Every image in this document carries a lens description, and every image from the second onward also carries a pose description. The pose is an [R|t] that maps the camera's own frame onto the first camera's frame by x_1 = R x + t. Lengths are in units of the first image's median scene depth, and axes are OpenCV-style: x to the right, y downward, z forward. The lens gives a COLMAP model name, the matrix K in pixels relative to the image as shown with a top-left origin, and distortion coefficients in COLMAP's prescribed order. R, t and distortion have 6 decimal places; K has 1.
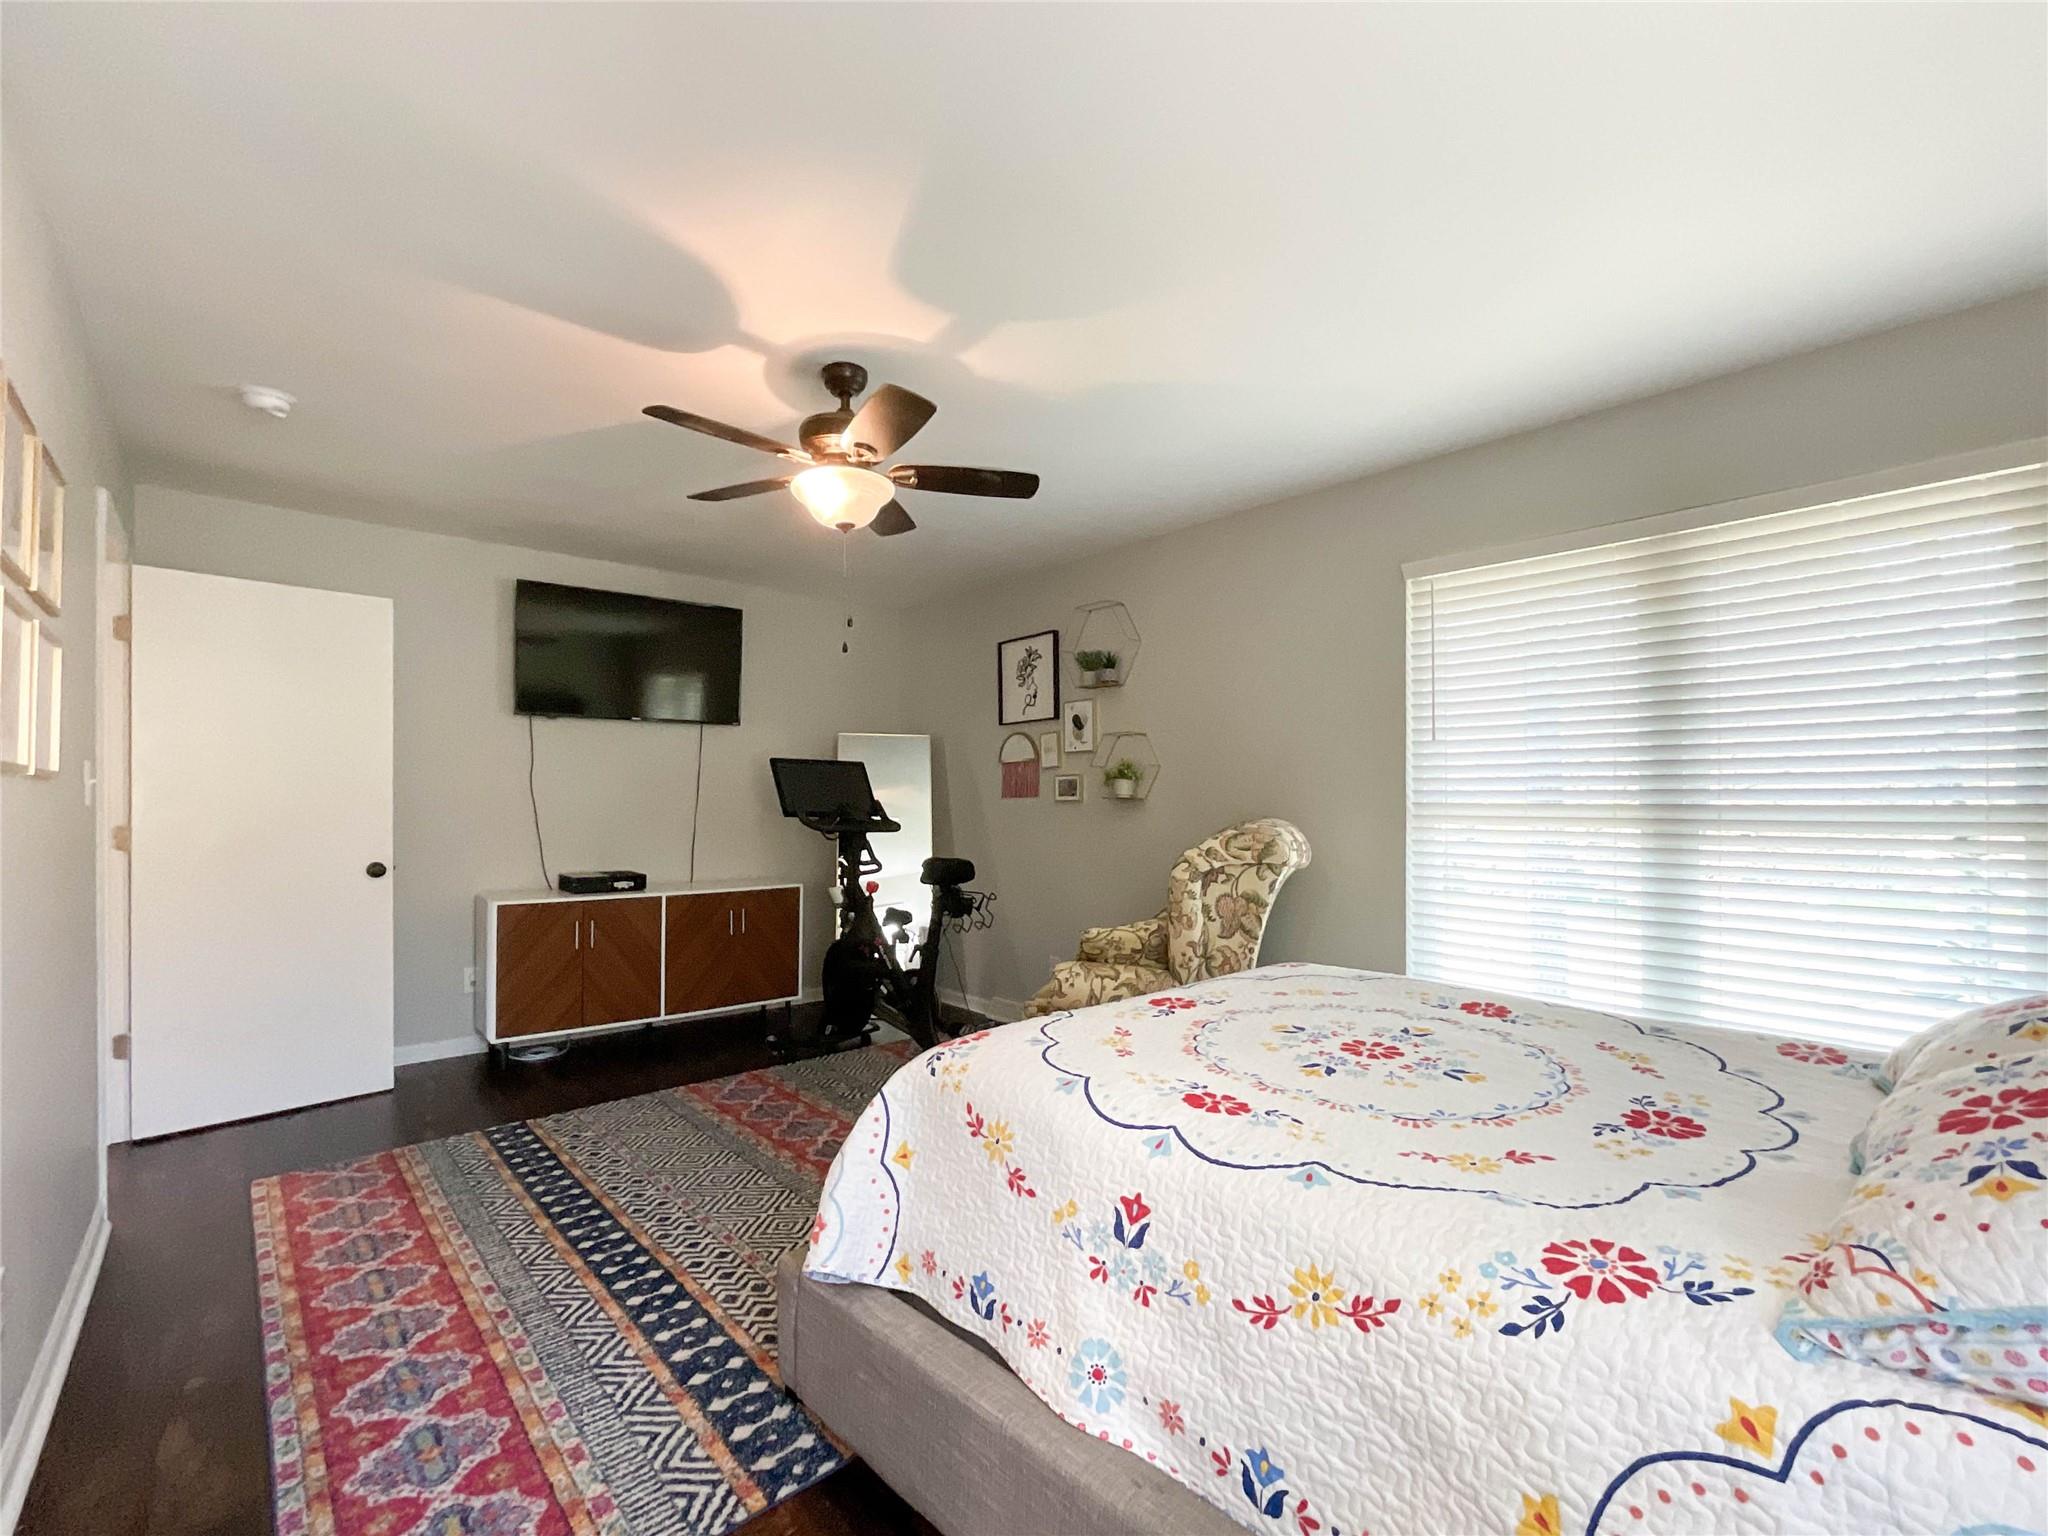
lens RADIAL K [[908.8, 0, 1040.5], [0, 908.8, 802.8], [0, 0, 1]] dist [-0.037150, 0.020583]
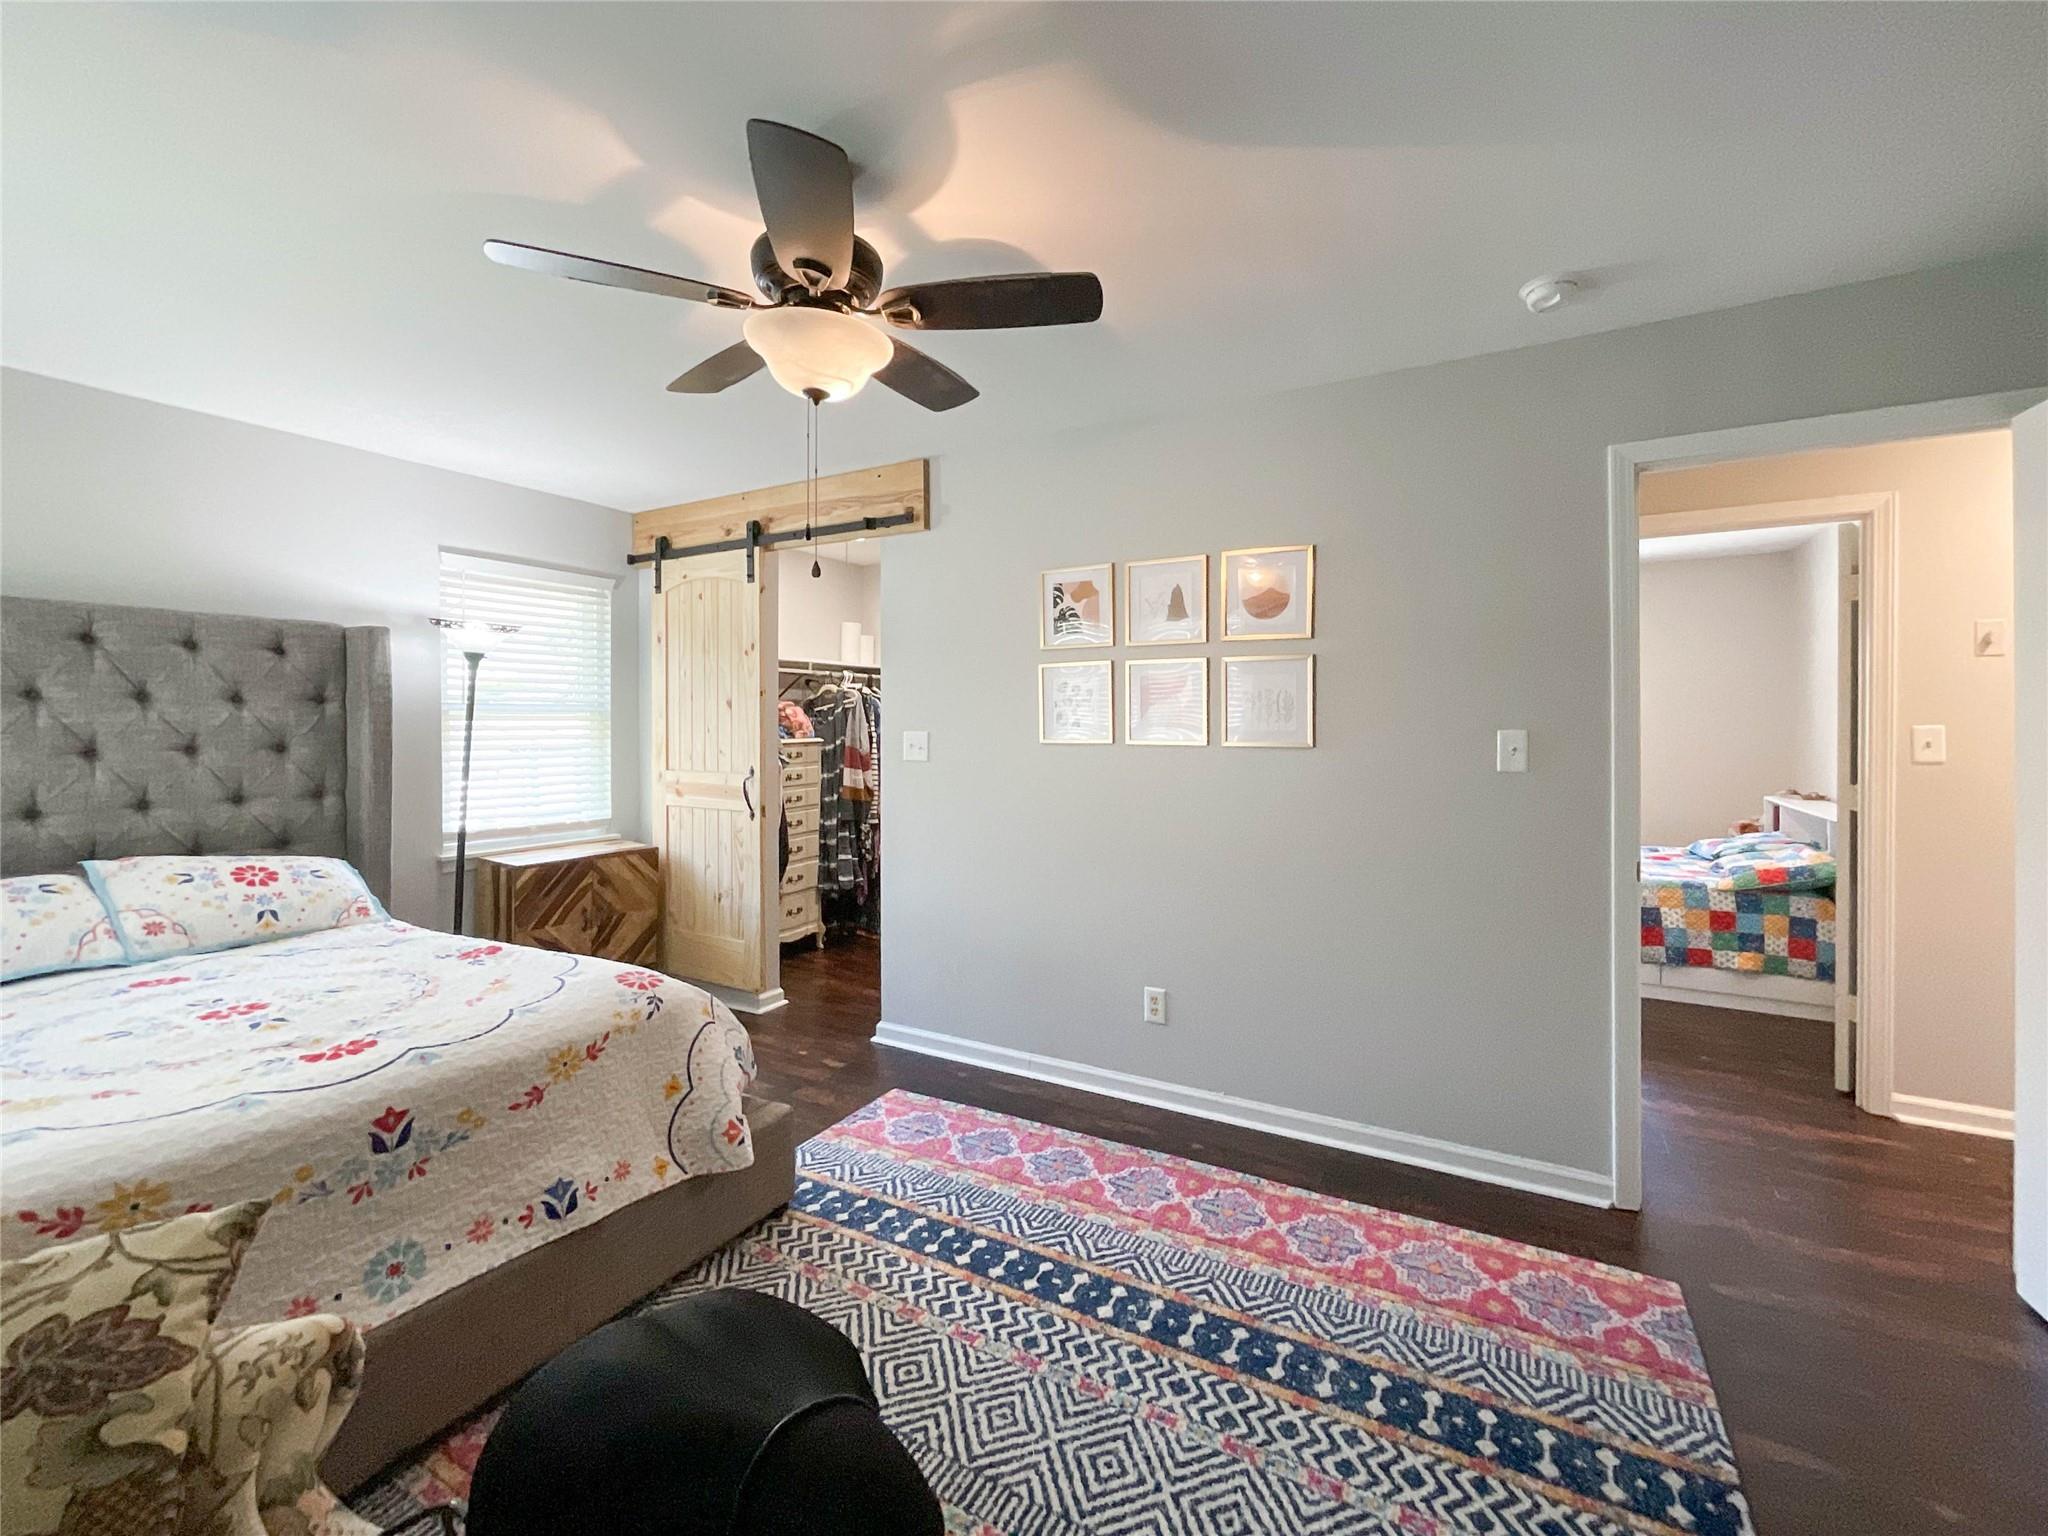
lens RADIAL K [[861.8, 0, 1042.7], [0, 861.8, 736.2], [0, 0, 1]] dist [-0.031643, 0.018993]
pose [[-0.944505, 0.008020, -0.328398, -0.176192], [0.002154, 0.999832, 0.018221, -0.063210], [0.328489, 0.016503, -0.944364, 1.811237]]
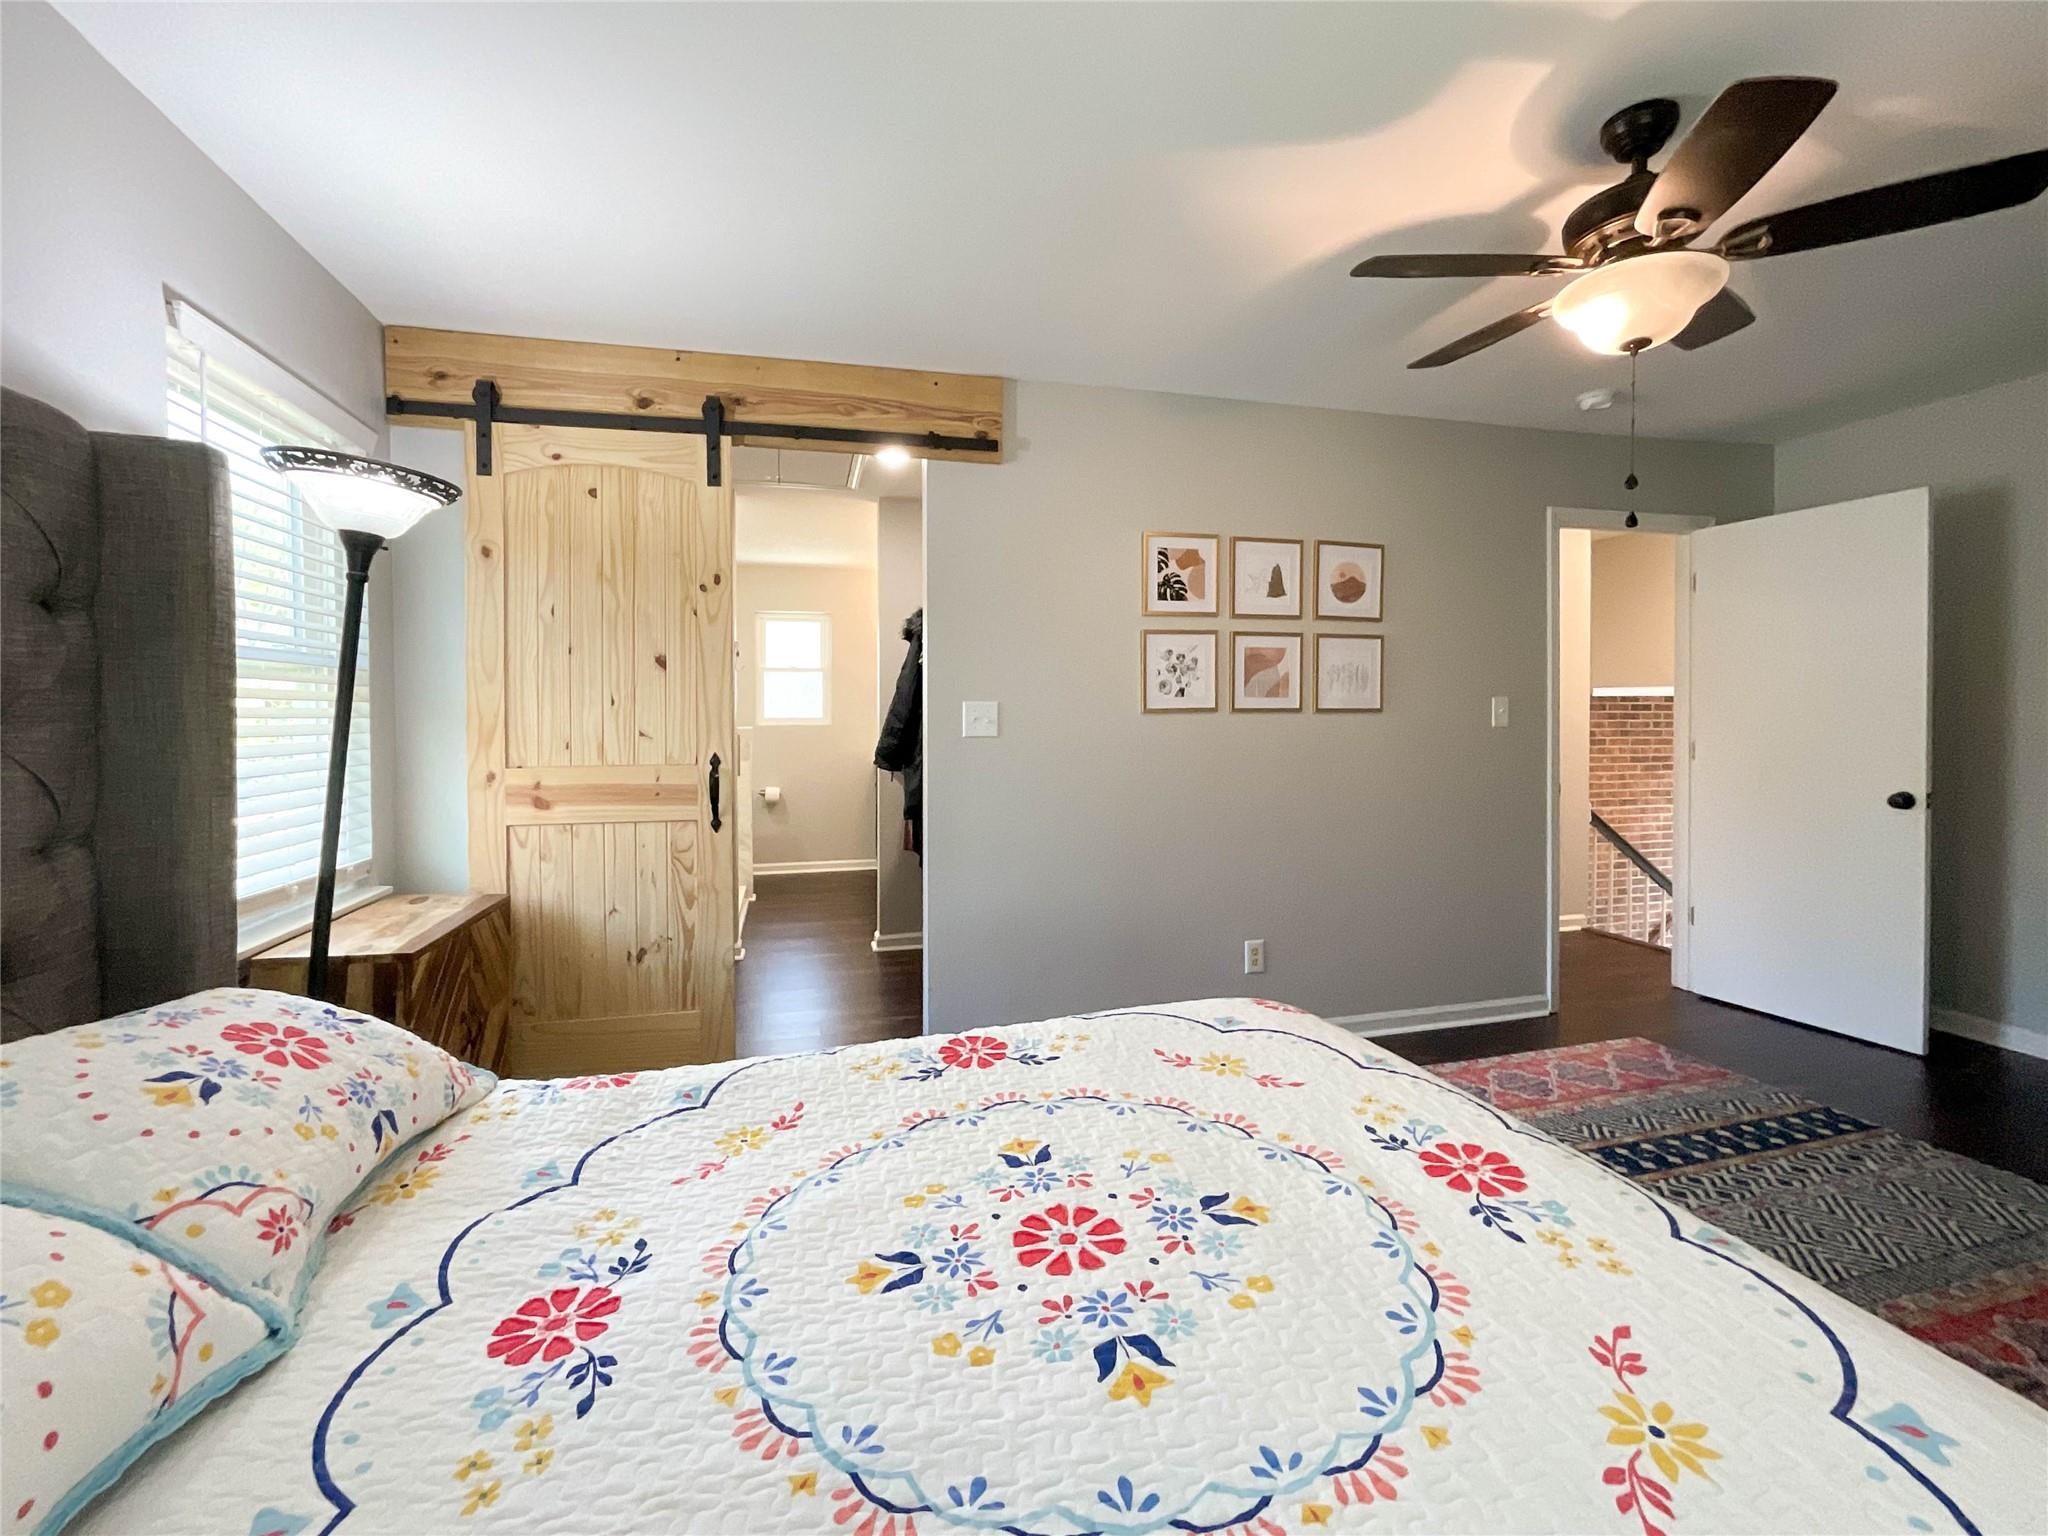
lens RADIAL K [[874.2, 0, 1017.9], [0, 874.2, 737.5], [0, 0, 1]] dist [-0.030169, 0.016533]
pose [[-0.461697, 0.030329, -0.886519, 0.653416], [0.005116, 0.999490, 0.031529, -0.031840], [0.887023, 0.010021, -0.461617, 0.953972]]
